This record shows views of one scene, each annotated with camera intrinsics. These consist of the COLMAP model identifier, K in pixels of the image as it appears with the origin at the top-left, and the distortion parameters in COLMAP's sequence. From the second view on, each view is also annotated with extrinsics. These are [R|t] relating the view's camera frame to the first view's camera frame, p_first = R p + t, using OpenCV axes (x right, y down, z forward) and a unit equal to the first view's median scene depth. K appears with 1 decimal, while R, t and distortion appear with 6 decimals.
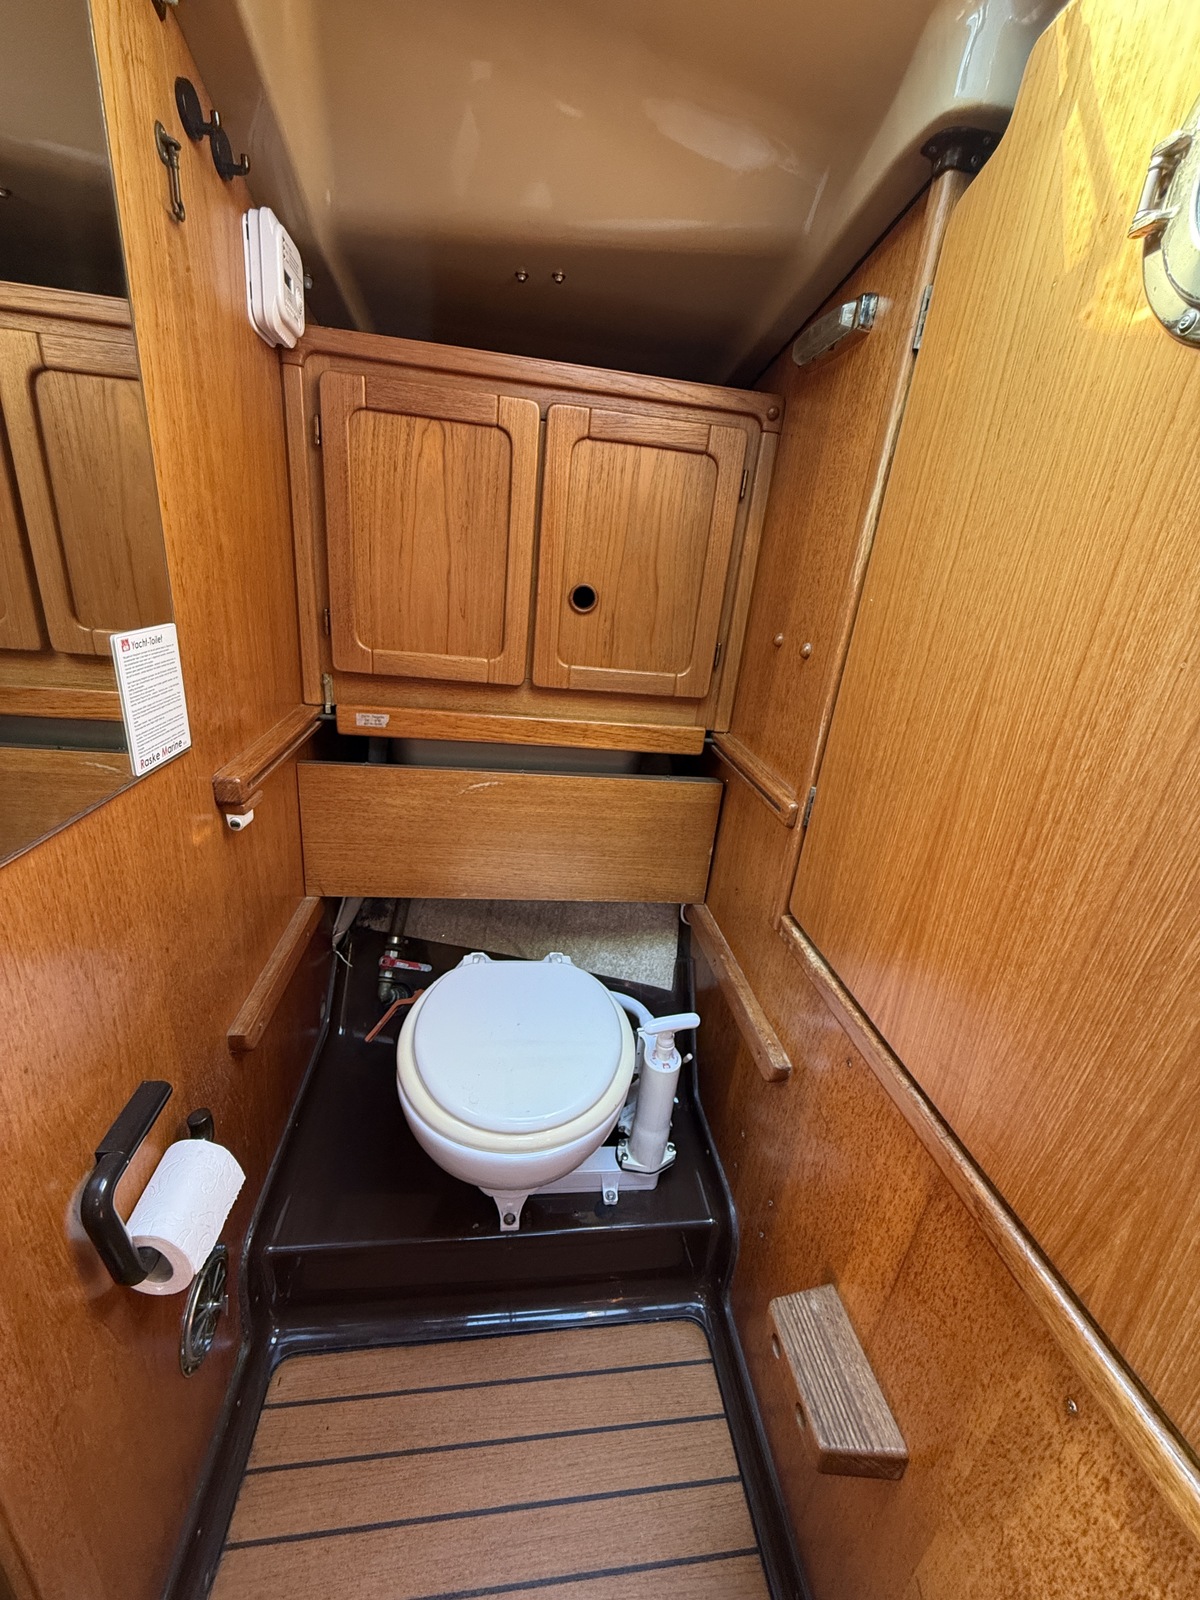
lens RADIAL K [[640.1, 0, 597.7], [0, 640.1, 796.9], [0, 0, 1]] dist [-0.003128, 0.000188]
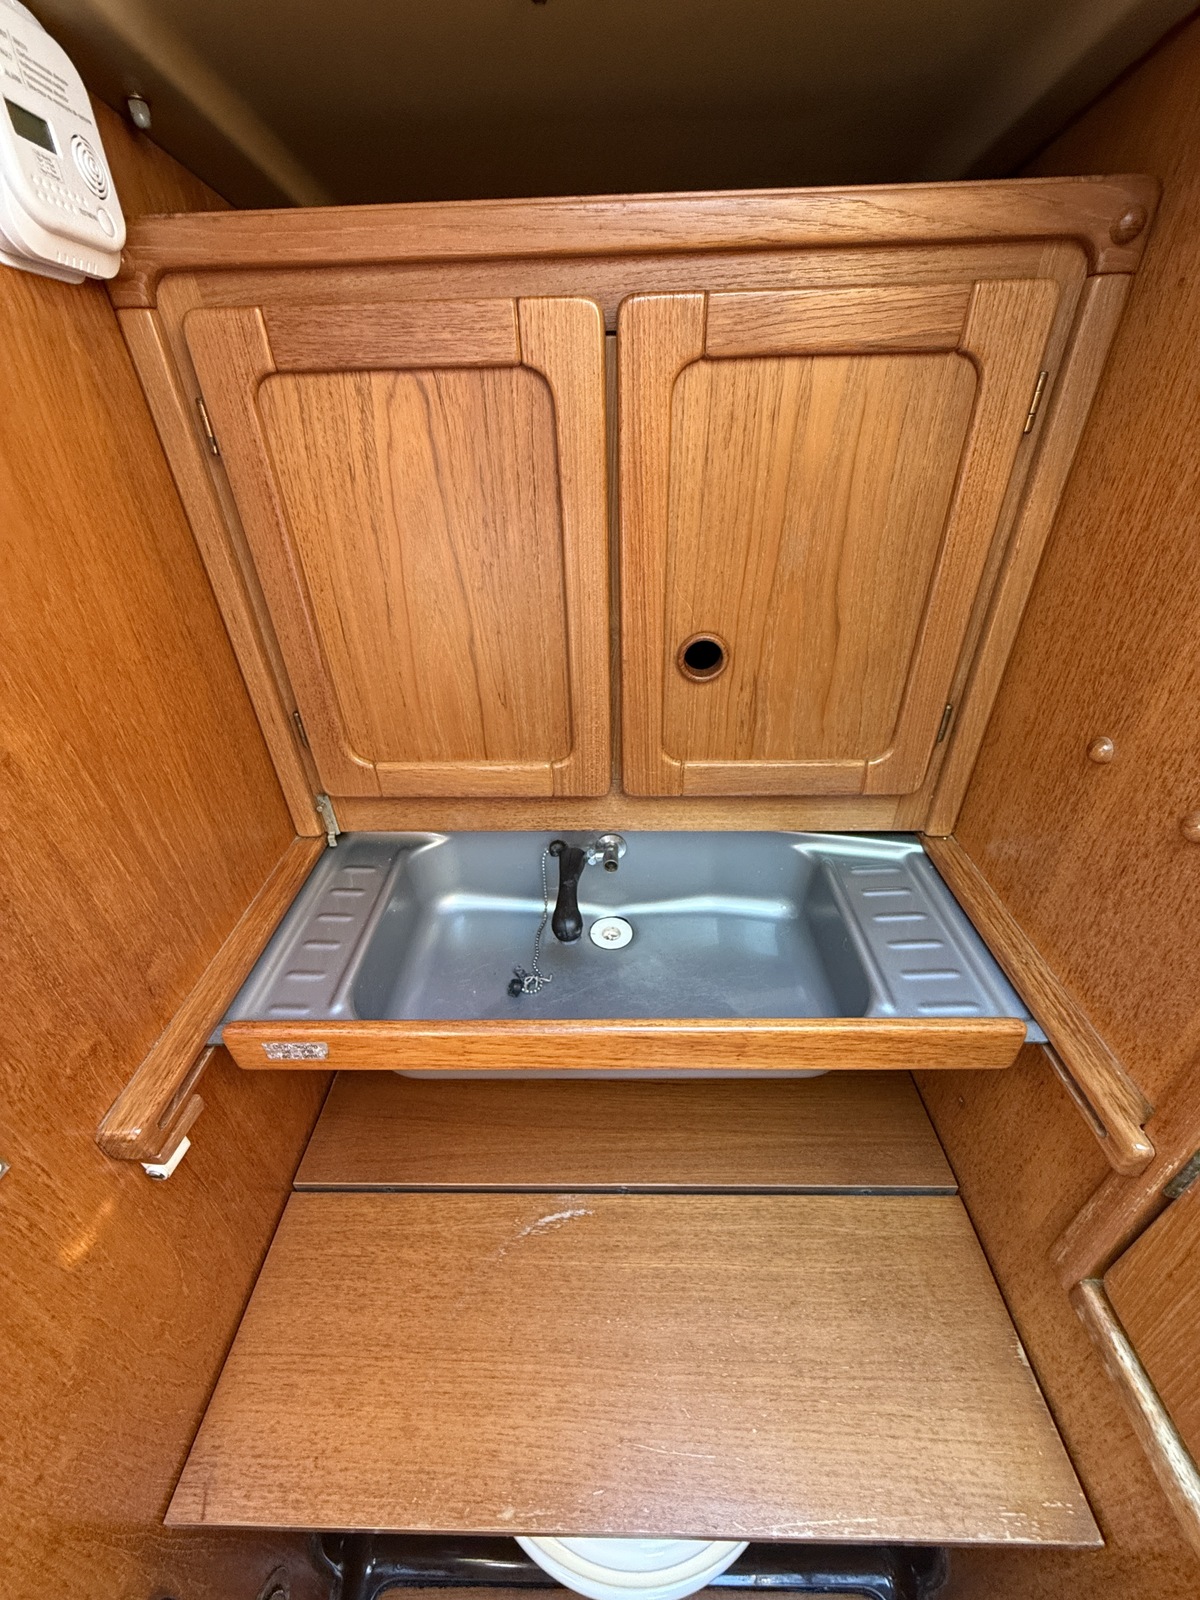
lens RADIAL K [[640.1, 0, 597.8], [0, 640.1, 799.9], [0, 0, 1]] dist [-0.003128, 0.000188]
pose [[0.981256, -0.023874, -0.191223, -0.008499], [0.063104, 0.977394, 0.201788, -0.336003], [0.182083, -0.210072, 0.960581, 0.444231]]
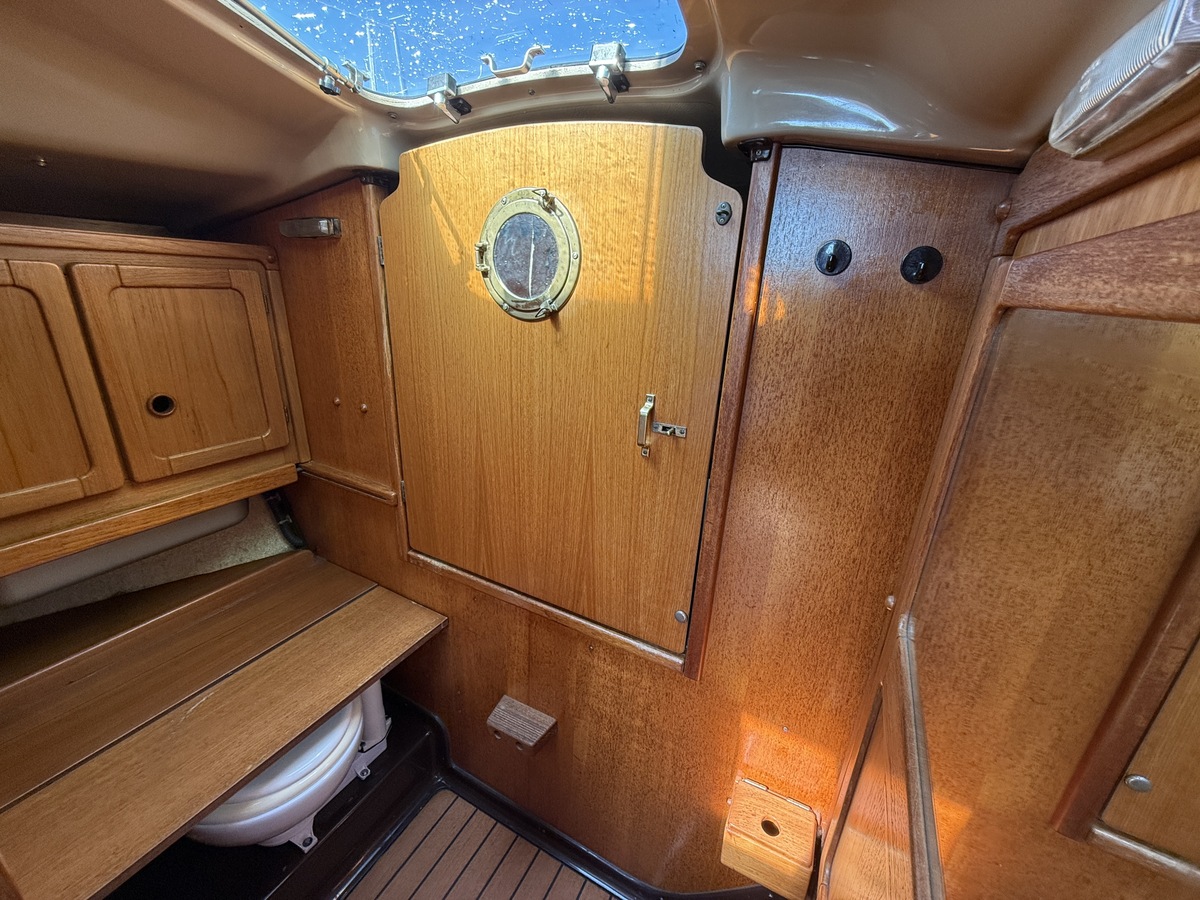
lens RADIAL K [[480.1, 0, 606.4], [0, 480.1, 449.0], [0, 0, 1]] dist [-0.003128, 0.000188]
pose [[0.563864, -0.333335, 0.755609, -0.294885], [0.294644, 0.935914, 0.193001, -0.166865], [-0.771520, 0.113809, 0.625943, -0.280938]]
